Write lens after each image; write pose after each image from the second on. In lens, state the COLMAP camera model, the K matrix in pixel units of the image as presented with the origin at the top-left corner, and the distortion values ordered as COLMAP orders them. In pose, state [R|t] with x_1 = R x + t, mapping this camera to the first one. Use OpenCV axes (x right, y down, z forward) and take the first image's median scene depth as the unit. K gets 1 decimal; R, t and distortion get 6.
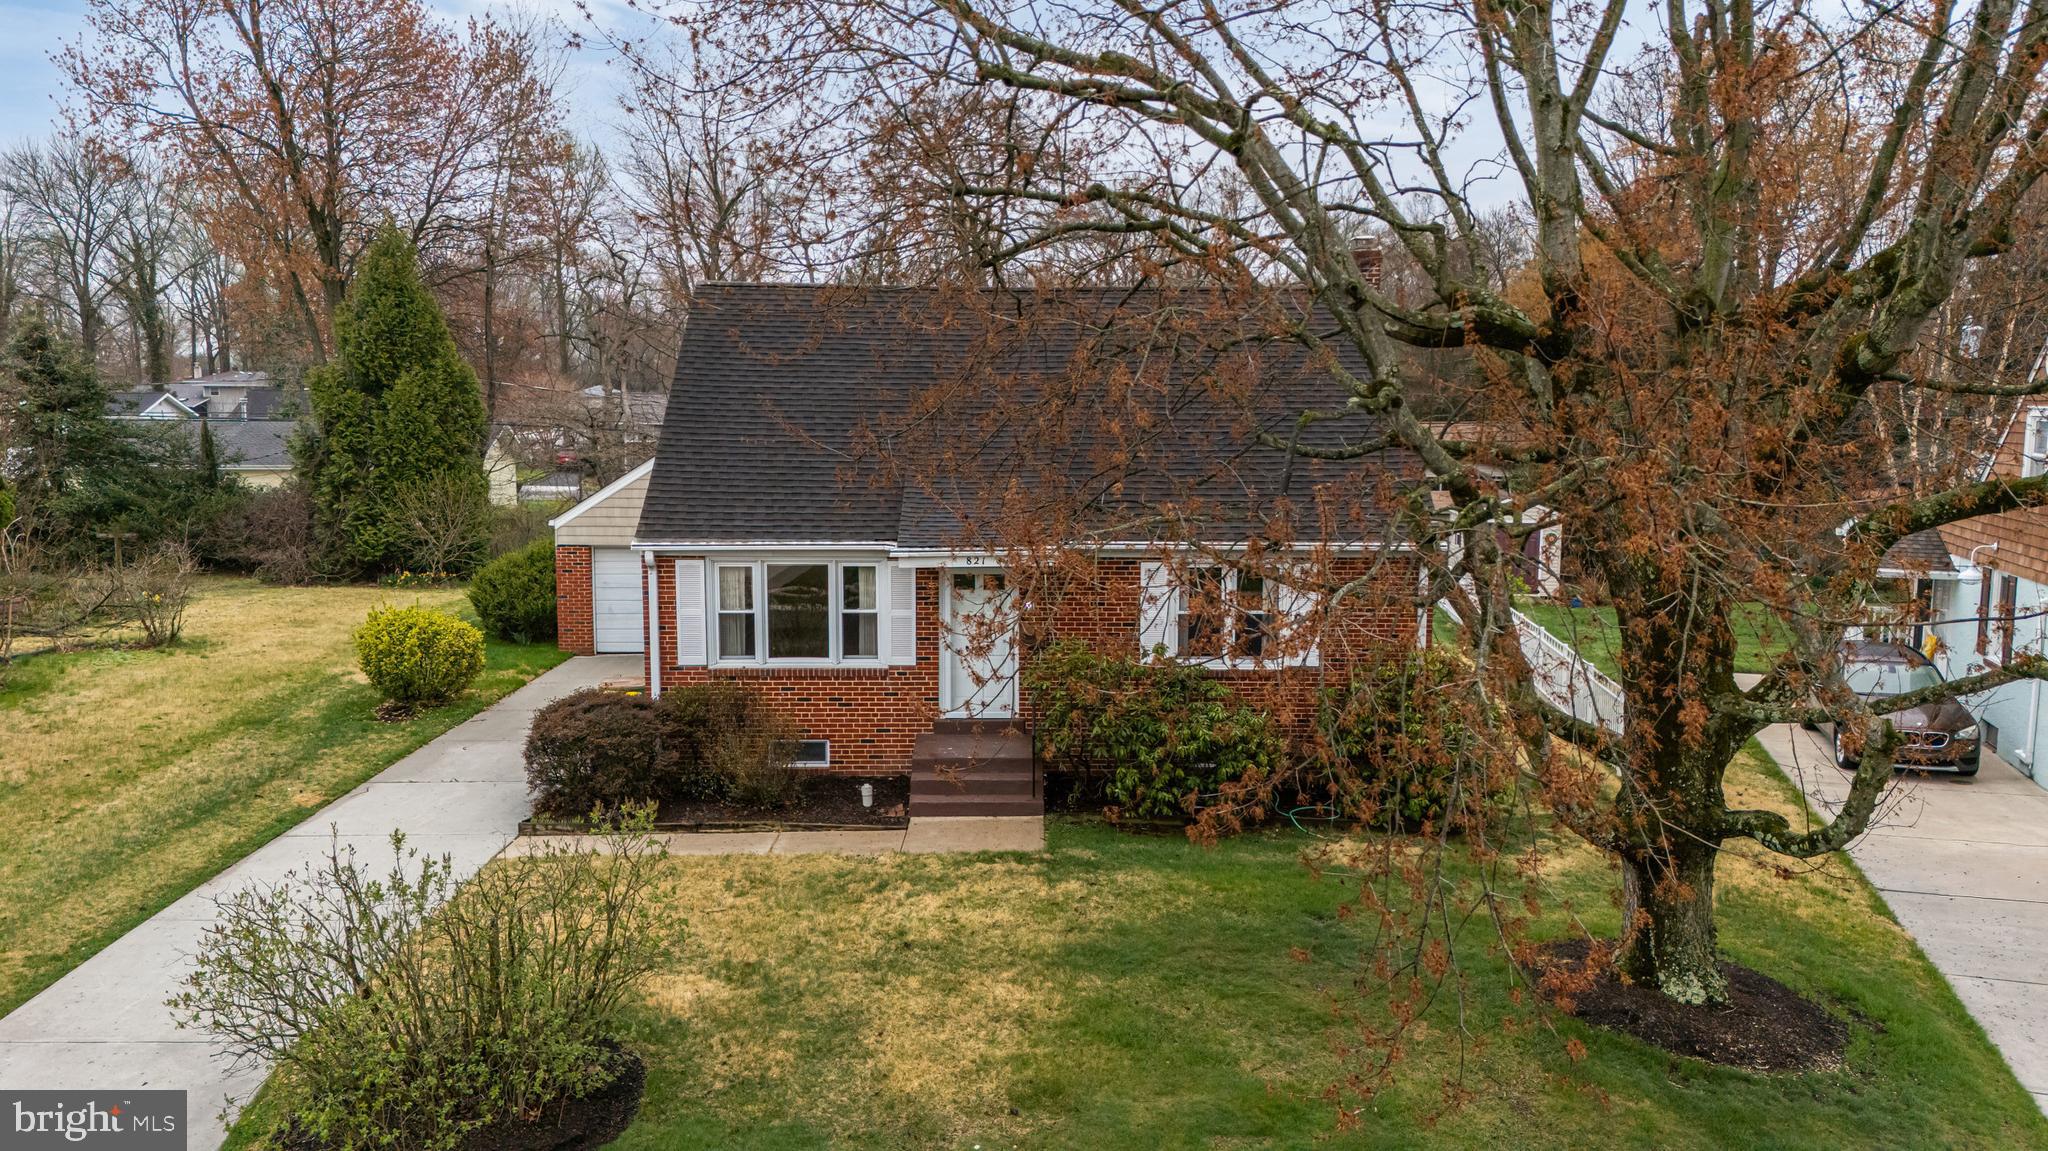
lens RADIAL K [[1493.3, 0, 1032.2], [0, 1493.3, 573.5], [0, 0, 1]] dist [0.078509, -0.072808]
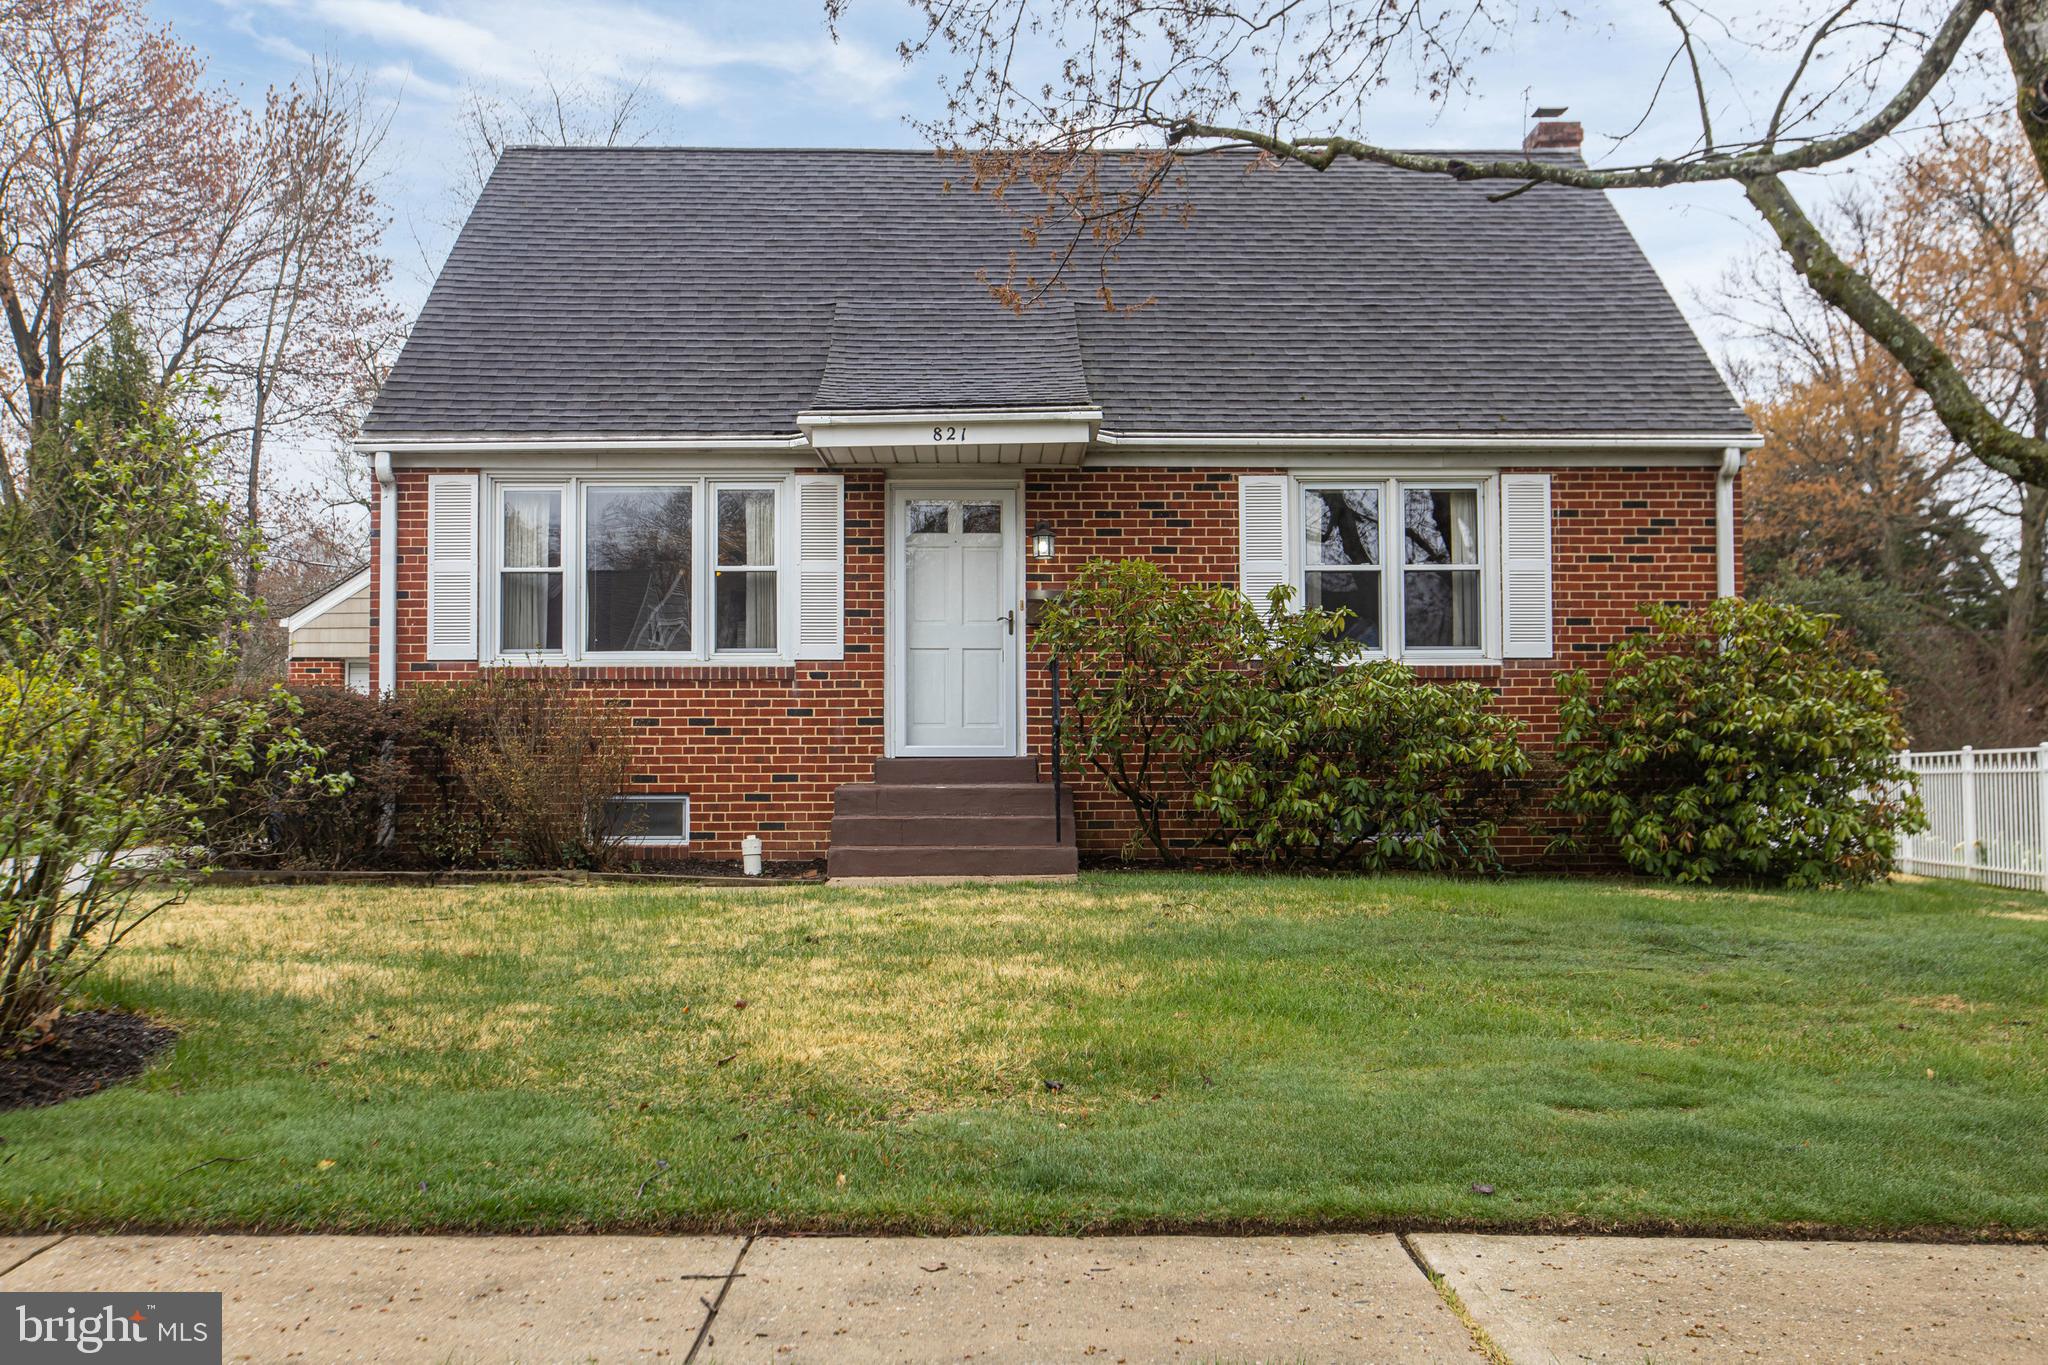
lens RADIAL K [[1948.7, 0, 1000.0], [0, 1948.7, 687.6], [0, 0, 1]] dist [-0.001055, 0.002124]
pose [[0.999937, -0.008827, -0.006982, -0.013442], [0.007474, 0.984640, -0.174439, 0.203491], [0.008415, 0.174375, 0.984643, 0.276757]]
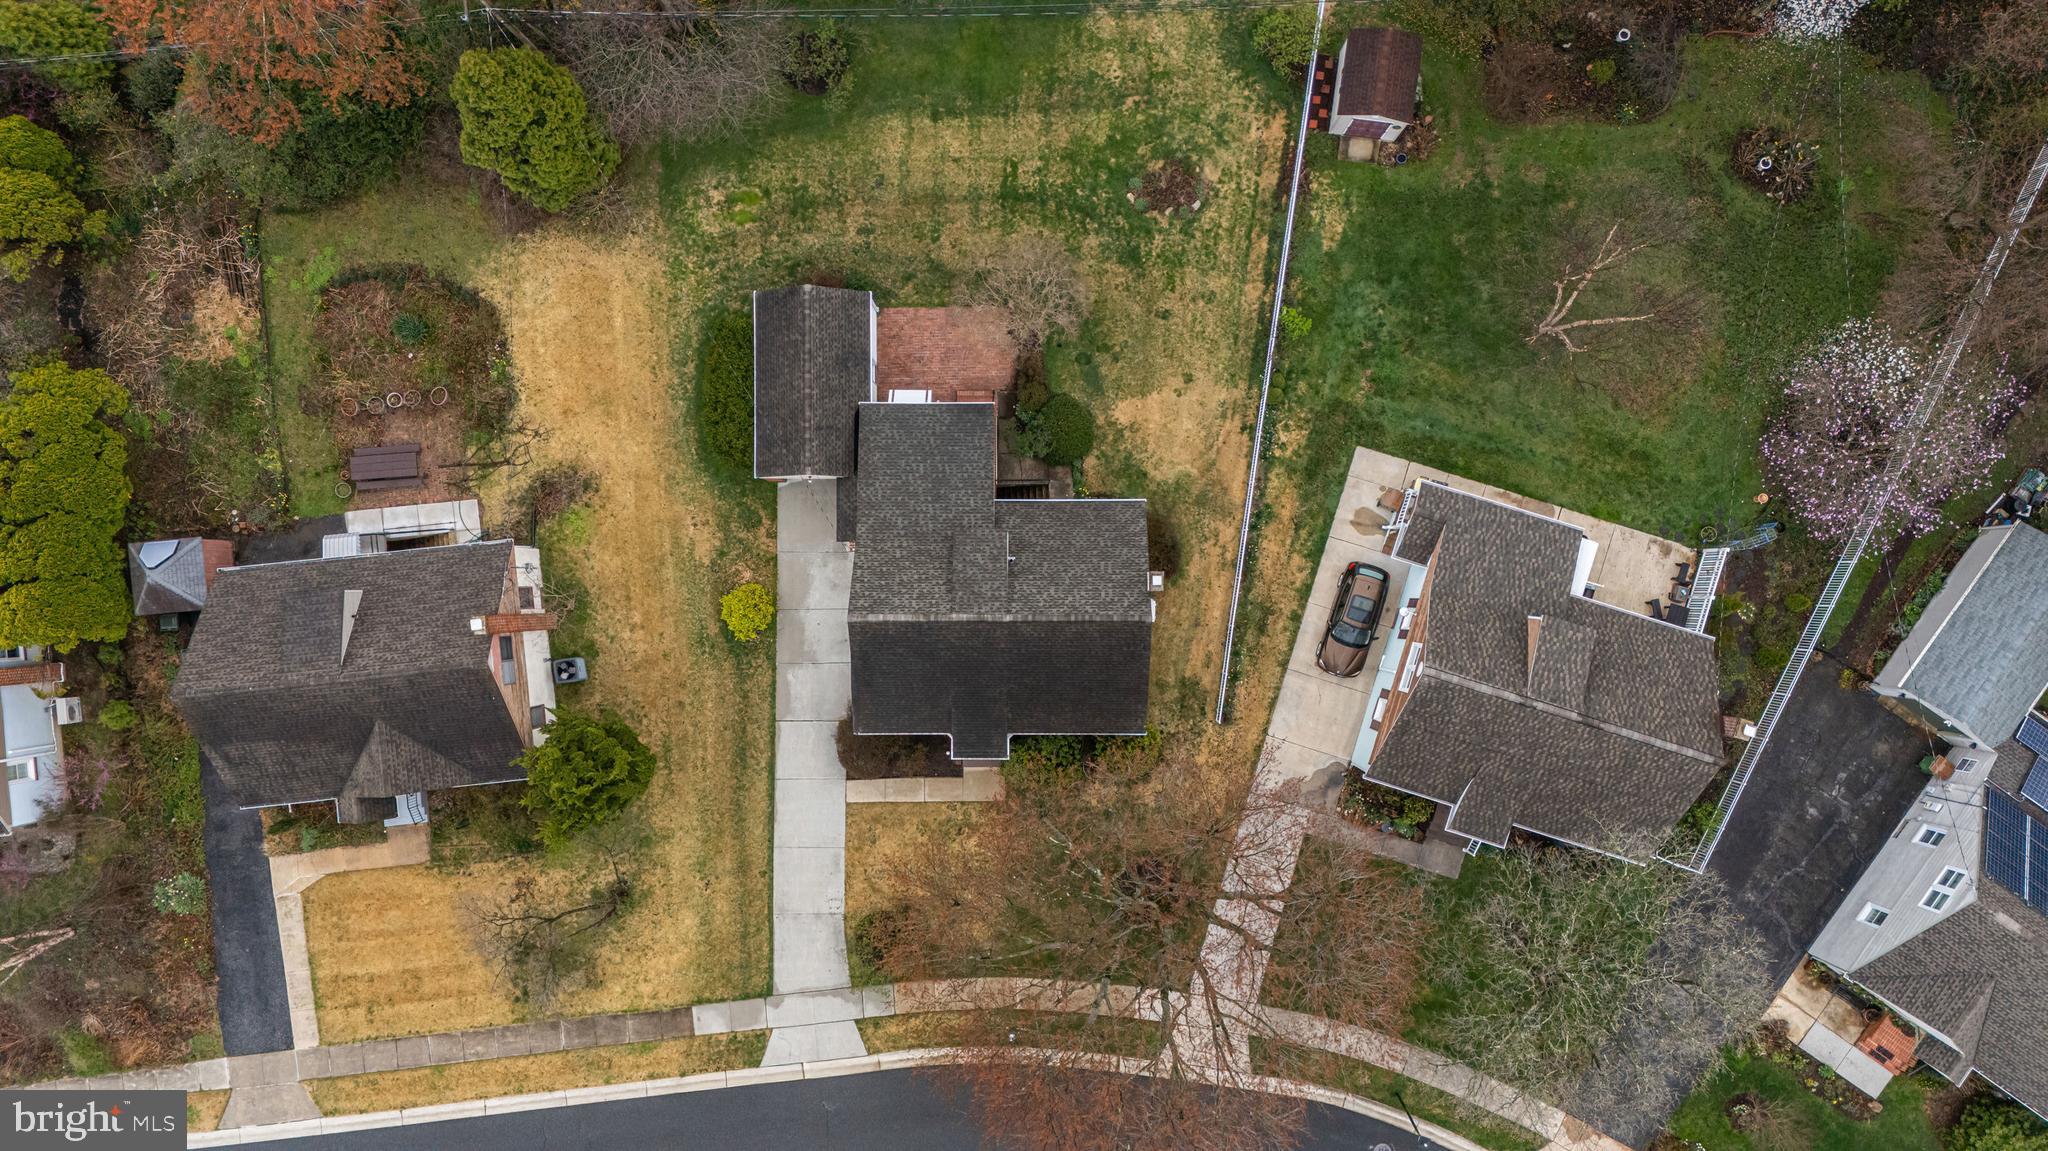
lens RADIAL K [[1493.3, 0, 1032.2], [0, 1493.3, 573.5], [0, 0, 1]] dist [0.078509, -0.072808]
pose [[0.999810, 0.015019, -0.012435, 0.090525], [0.010312, 0.133962, 0.990933, -2.811920], [0.016549, -0.990873, 0.133782, 0.914307]]
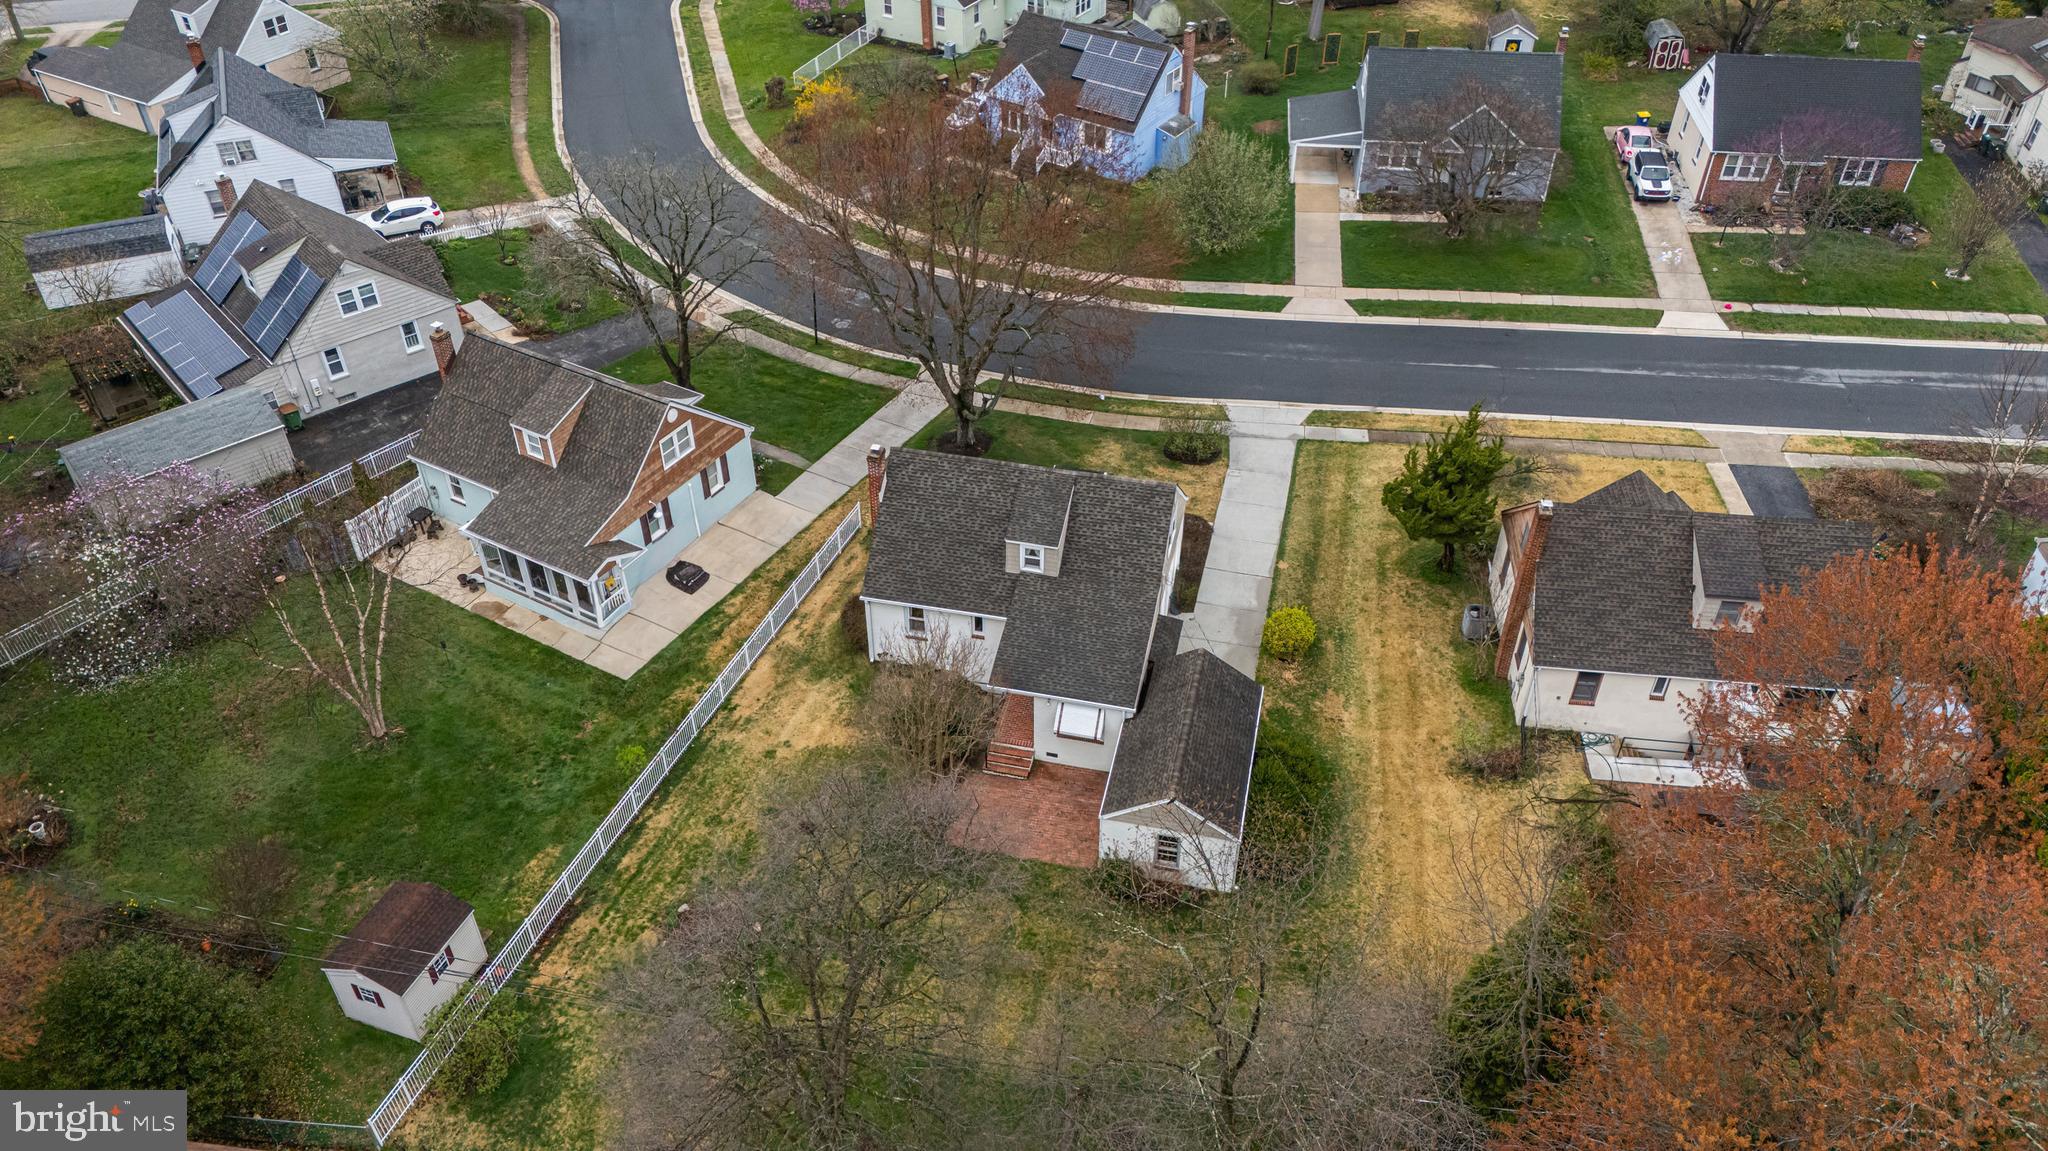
lens RADIAL K [[1493.3, 0, 1032.2], [0, 1493.3, 573.5], [0, 0, 1]] dist [0.078509, -0.072808]
pose [[-0.971761, -0.150511, 0.181736, -0.521784], [0.026715, 0.695041, 0.718474, -2.036352], [-0.234452, 0.703040, -0.671392, 3.131105]]
